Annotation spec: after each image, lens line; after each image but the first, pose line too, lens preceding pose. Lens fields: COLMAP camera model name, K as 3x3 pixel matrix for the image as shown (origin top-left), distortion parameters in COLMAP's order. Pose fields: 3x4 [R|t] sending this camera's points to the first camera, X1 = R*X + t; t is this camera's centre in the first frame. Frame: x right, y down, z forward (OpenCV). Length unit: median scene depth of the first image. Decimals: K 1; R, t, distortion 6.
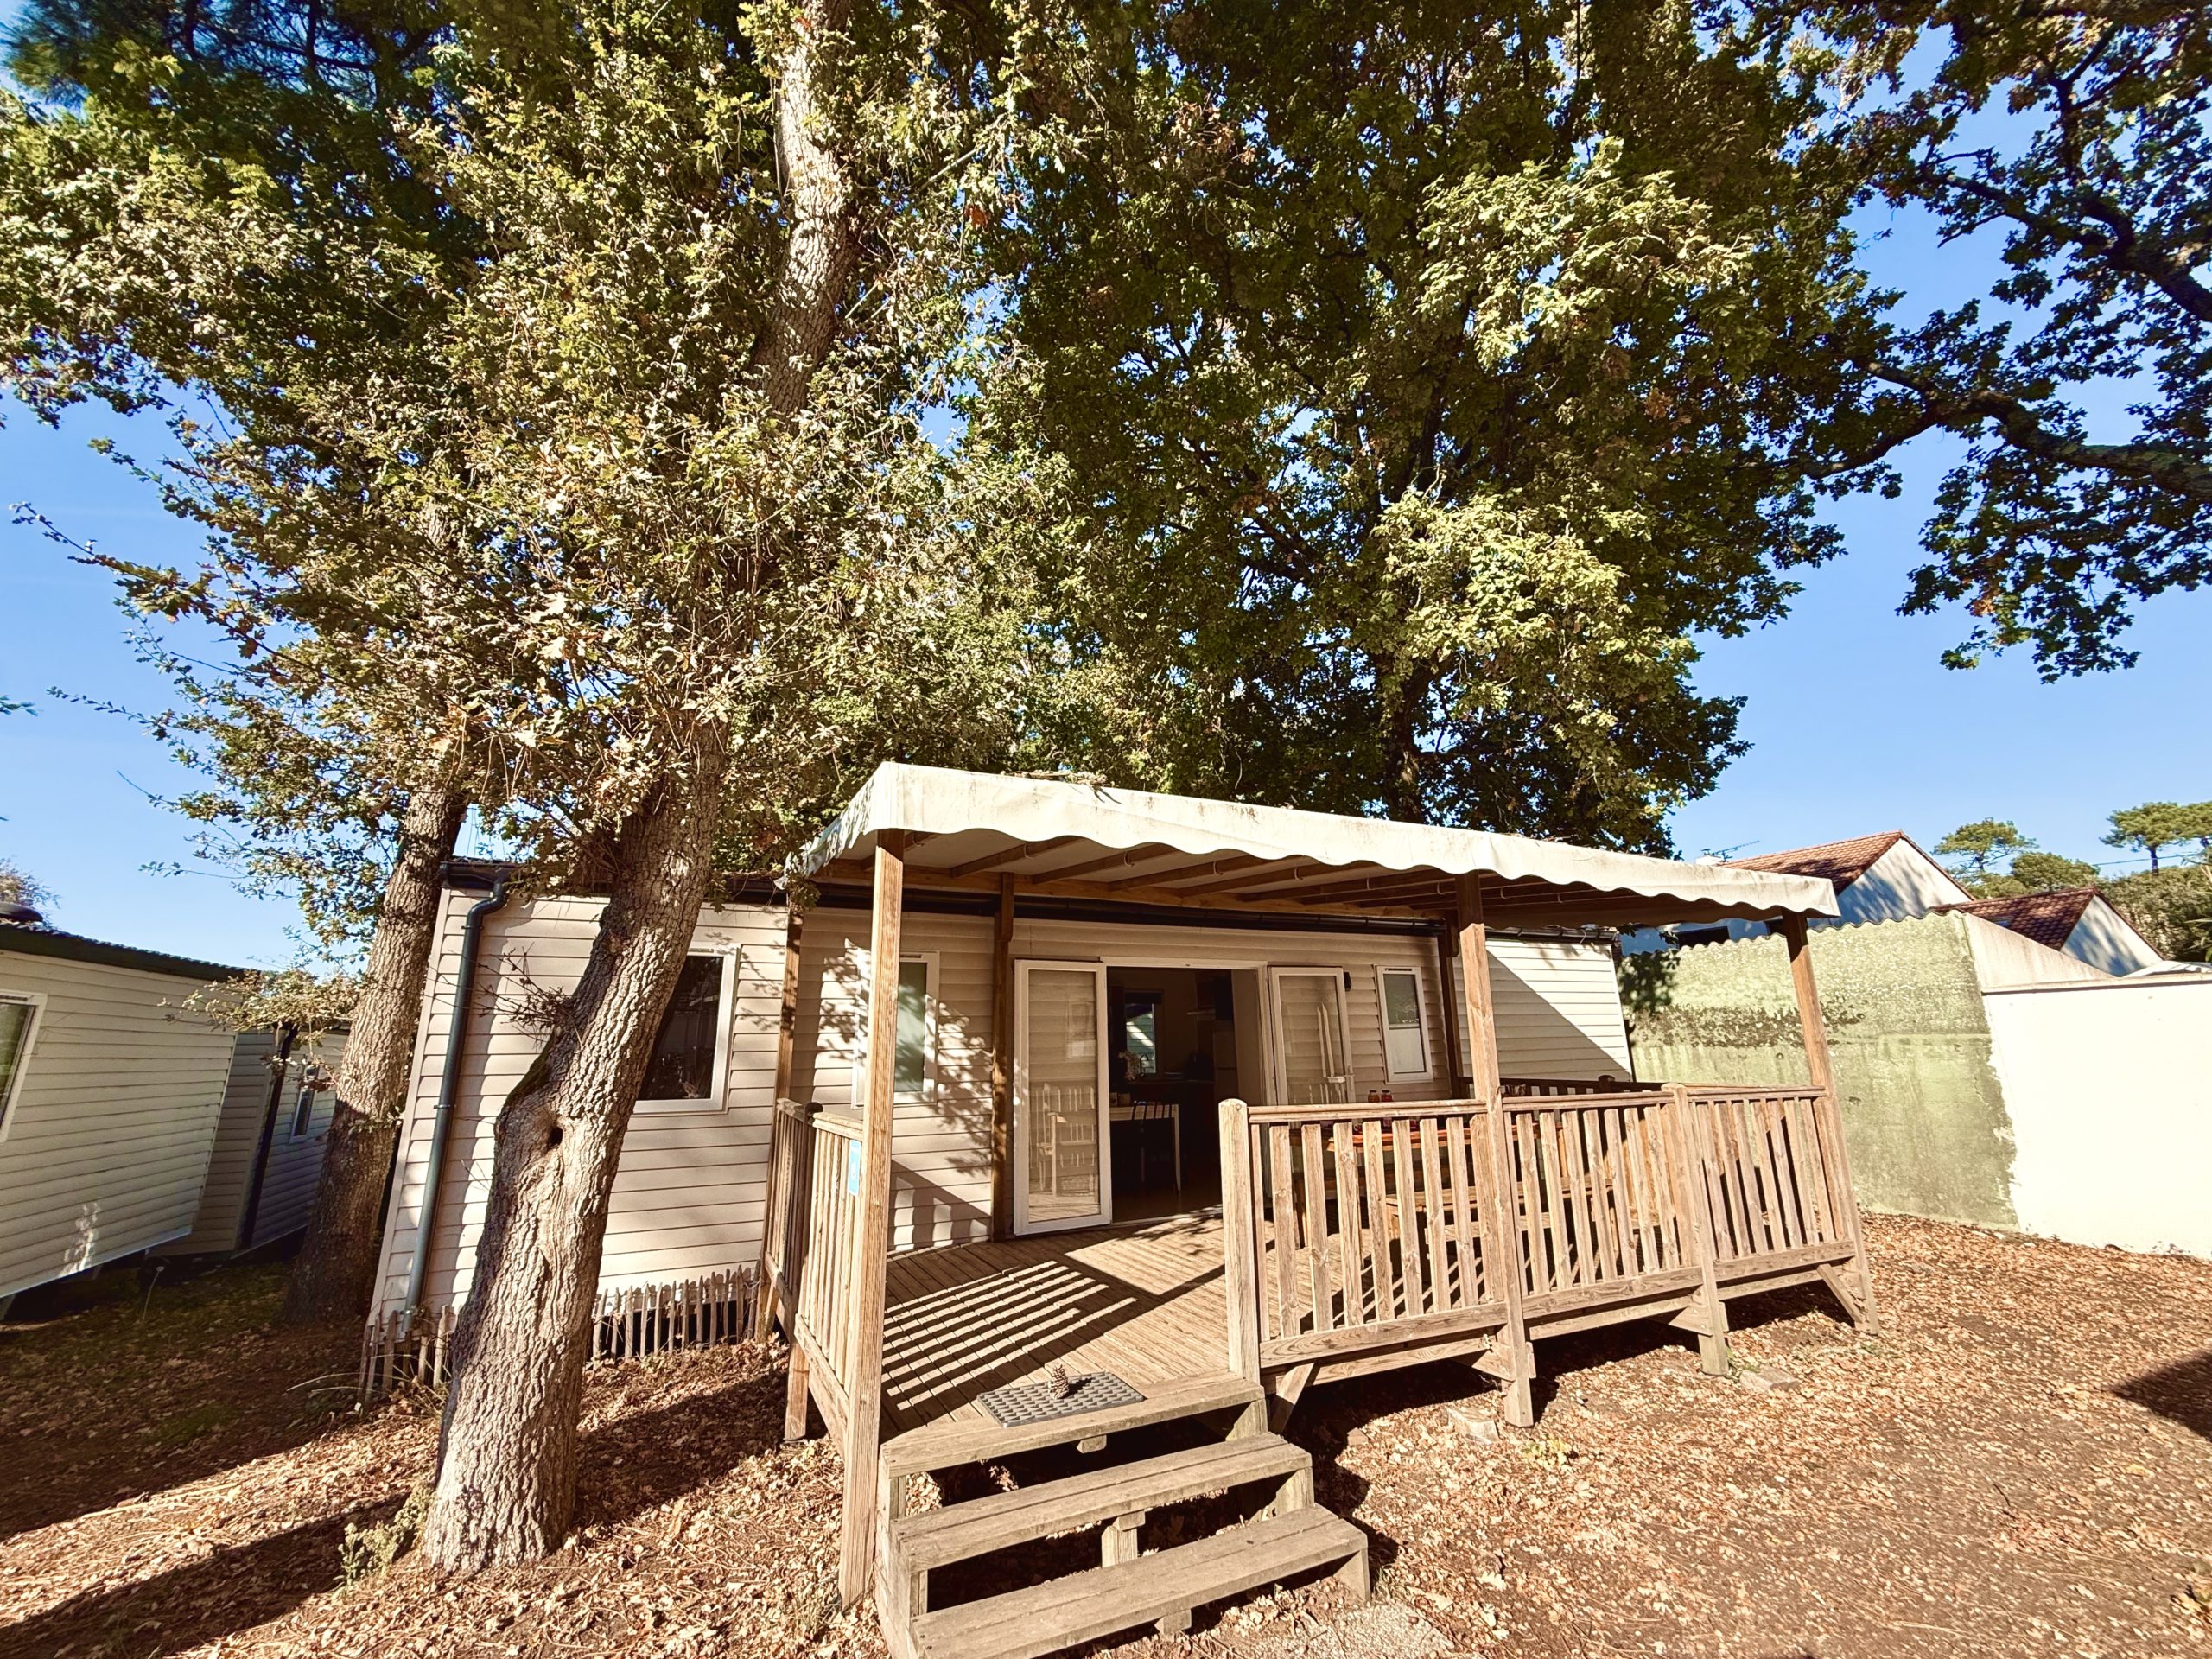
lens RADIAL K [[872.3, 0, 1106.0], [0, 872.3, 829.5], [0, 0, 1]] dist [-0.001180, 0.000599]
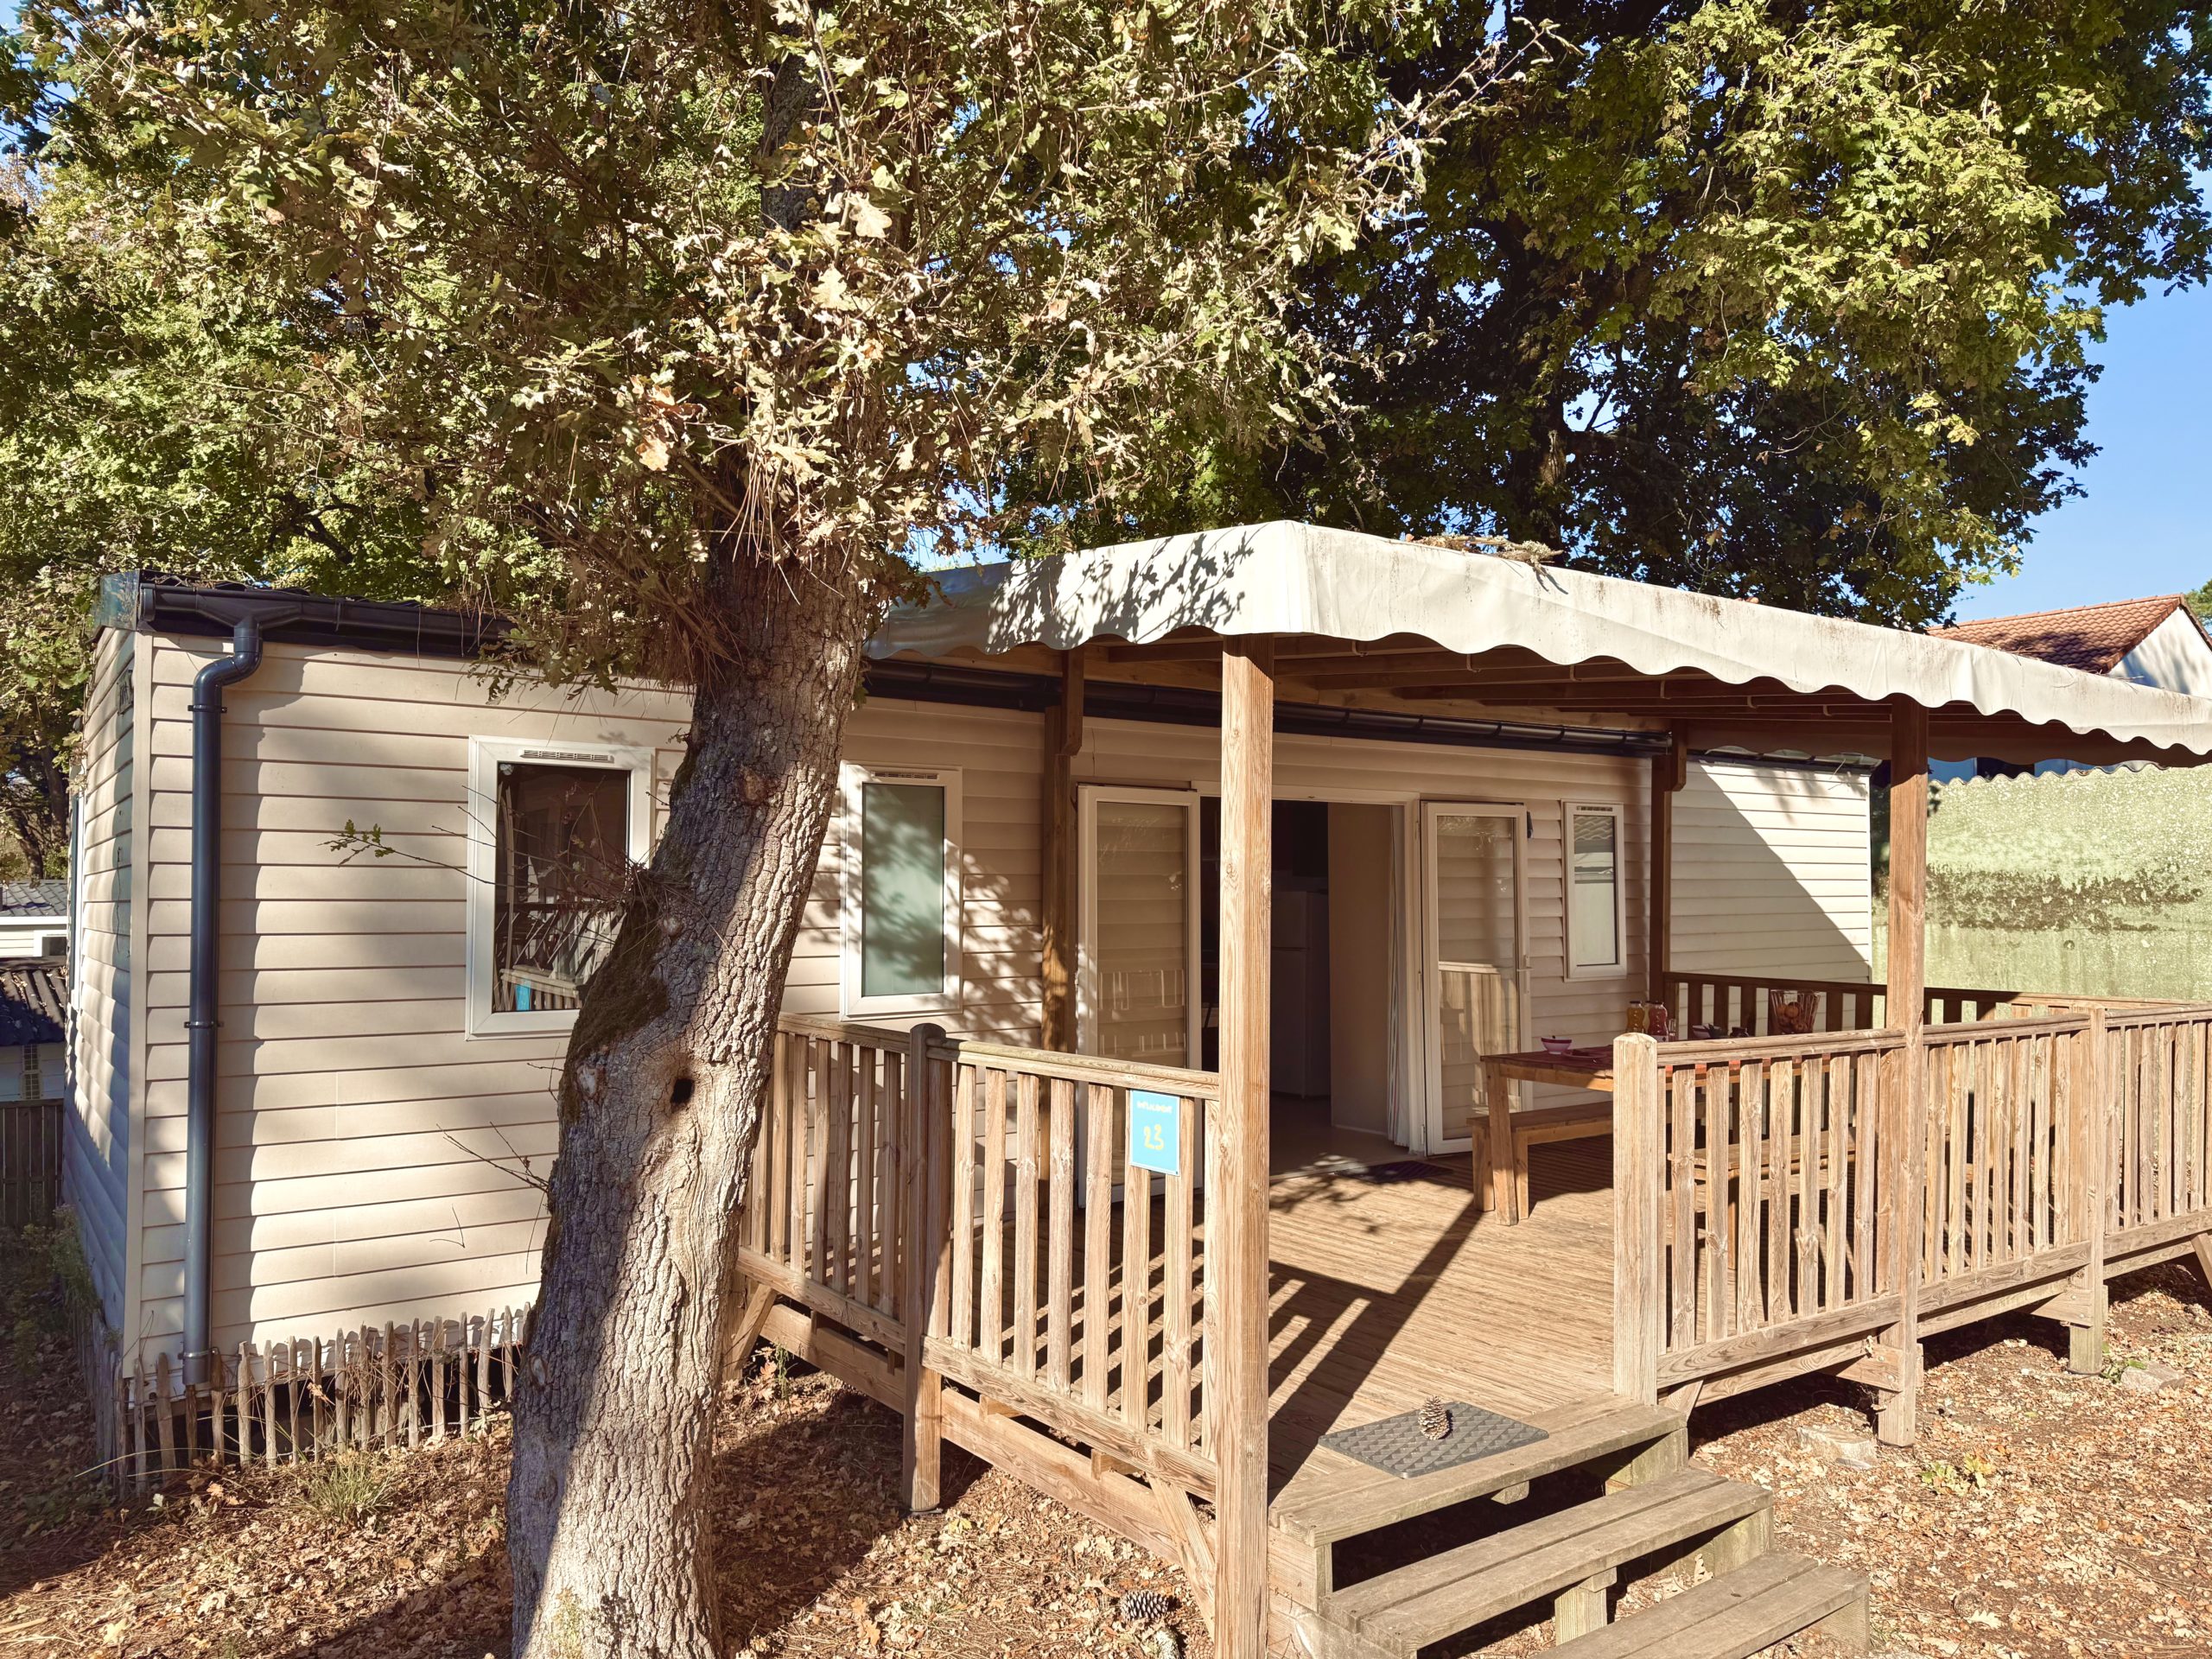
lens RADIAL K [[1543.6, 0, 1106.0], [0, 1543.6, 829.5], [0, 0, 1]] dist [0.021498, -0.023810]
pose [[0.983194, 0.028525, 0.180323, -0.400637], [-0.065620, 0.976925, 0.203251, -0.053967], [-0.170364, -0.211668, 0.962379, -0.050862]]
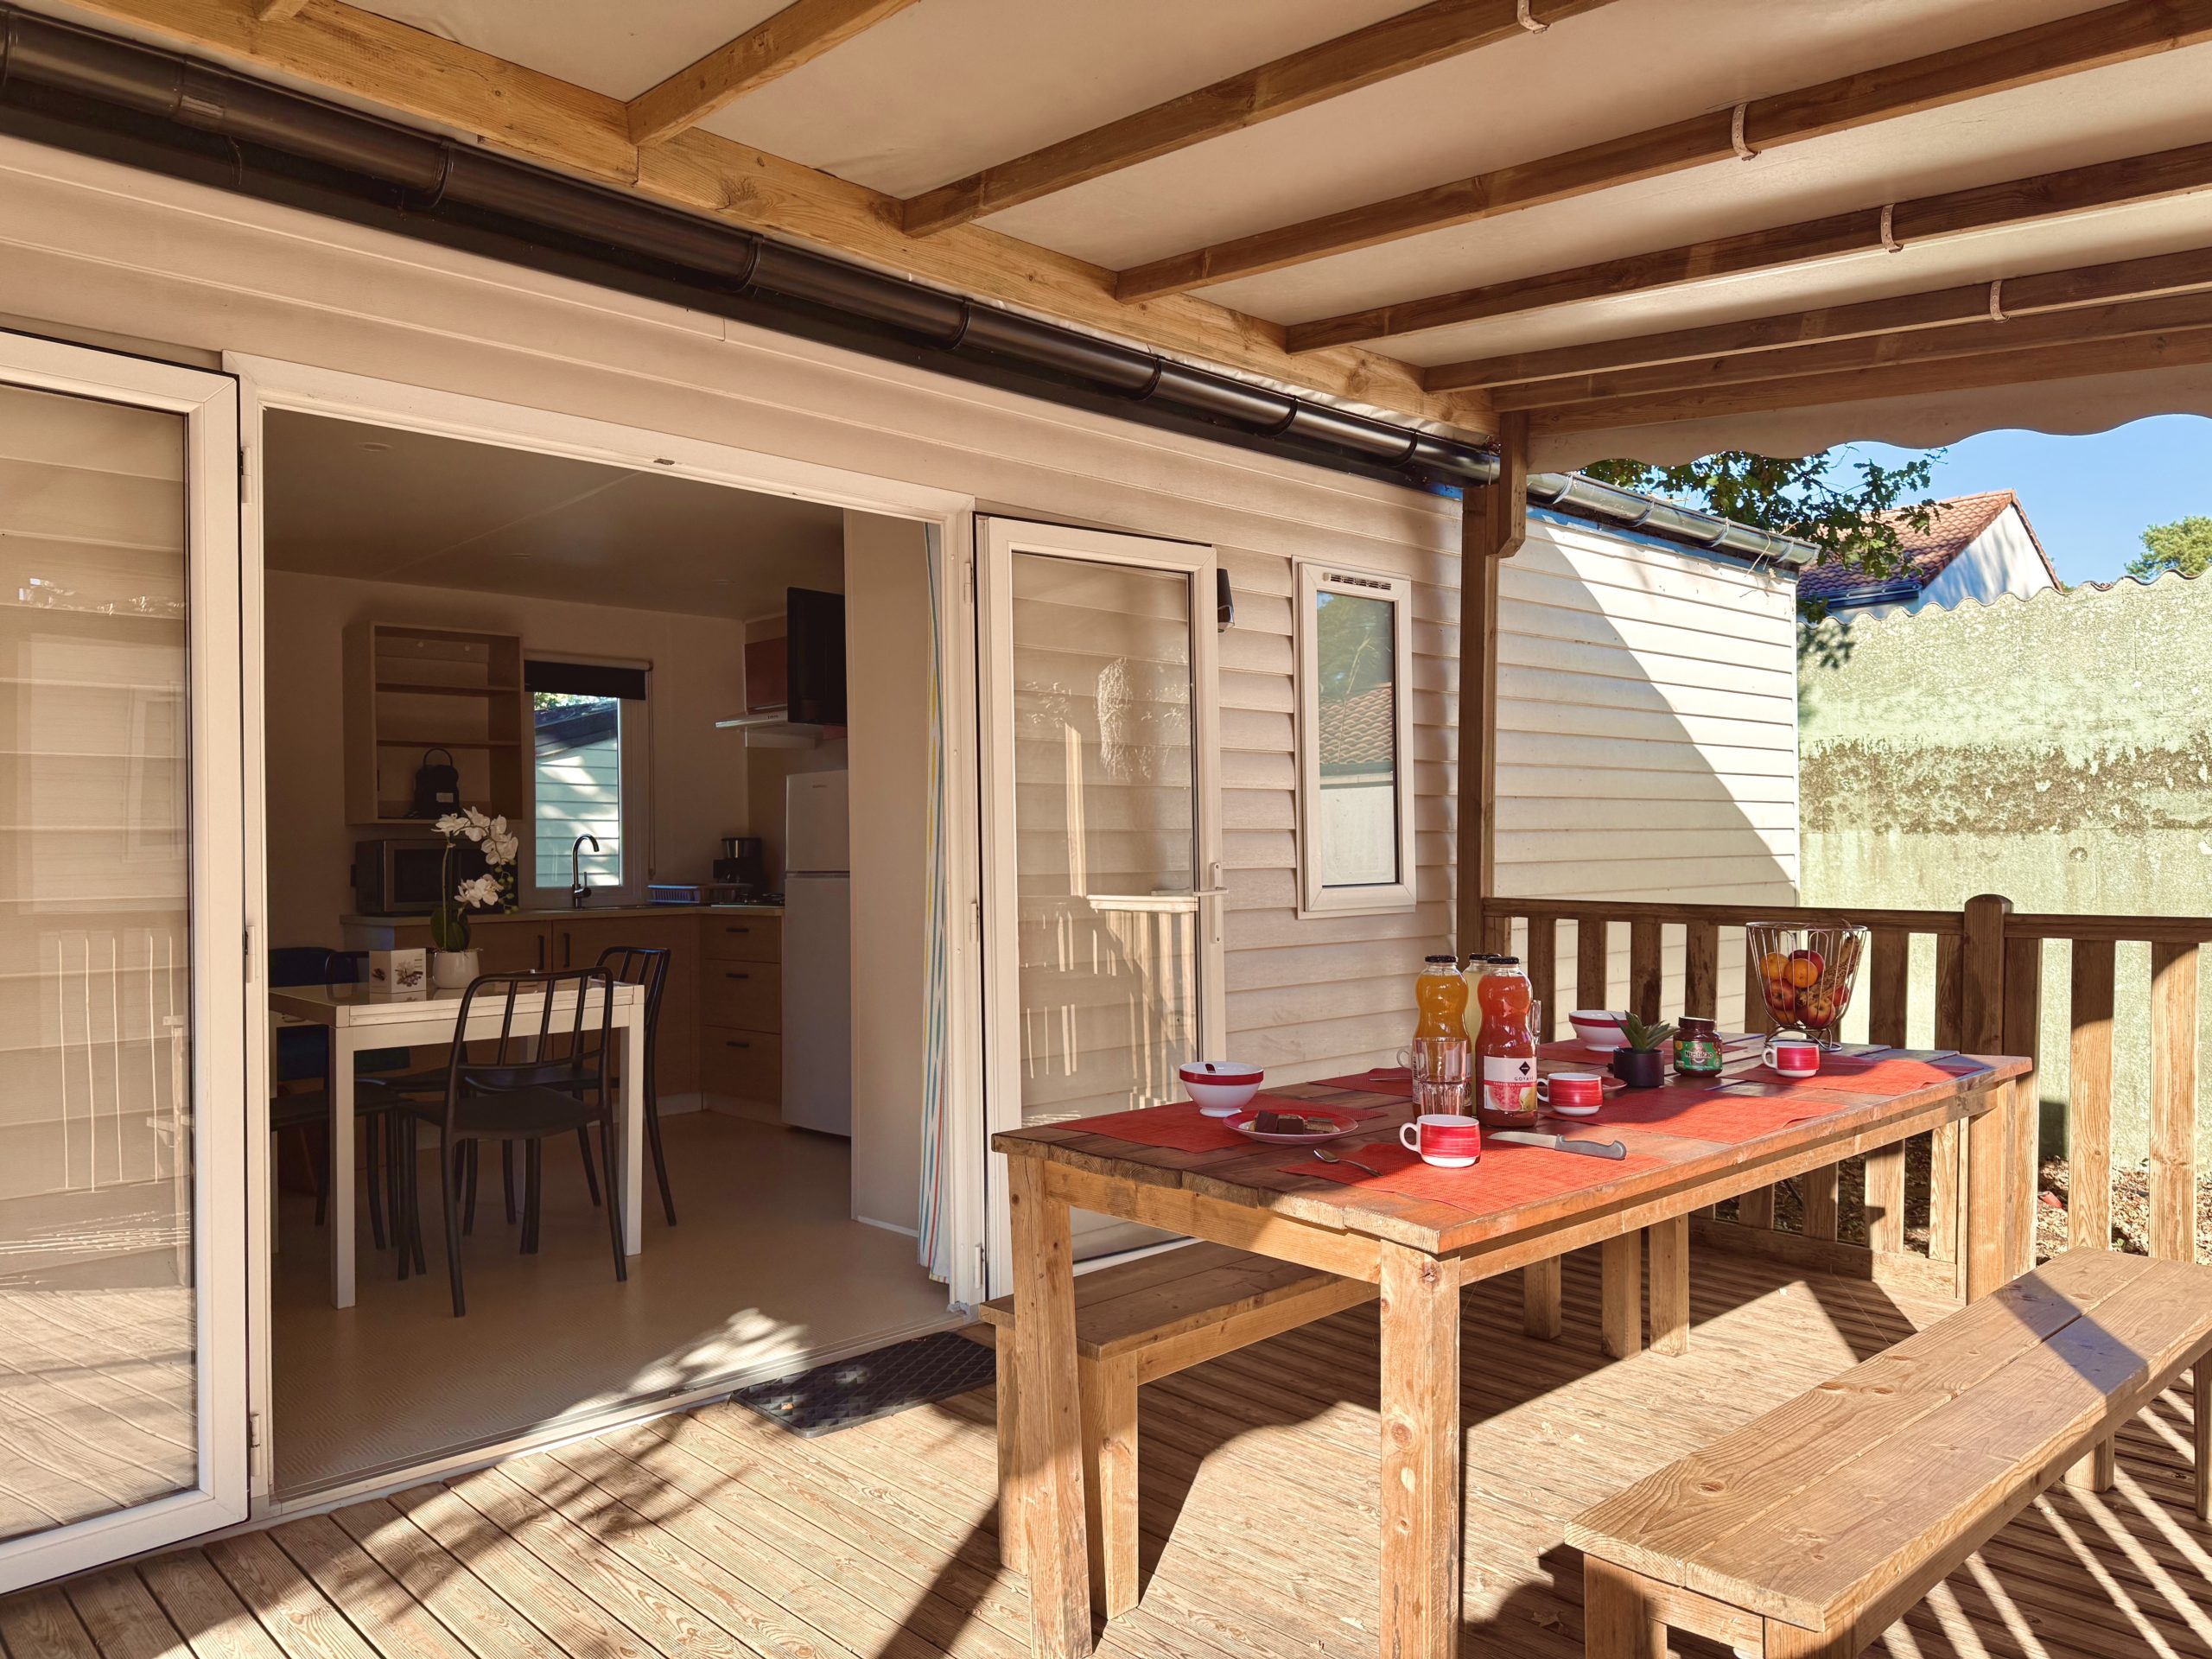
lens RADIAL K [[1582.5, 0, 1163.7], [0, 1582.5, 820.3], [0, 0, 1]] dist [0.047499, -0.001471]
pose [[0.942095, 0.017222, 0.334903, 0.123558], [-0.092696, 0.973143, 0.210715, 0.235975], [-0.322279, -0.229557, 0.918390, 0.831339]]
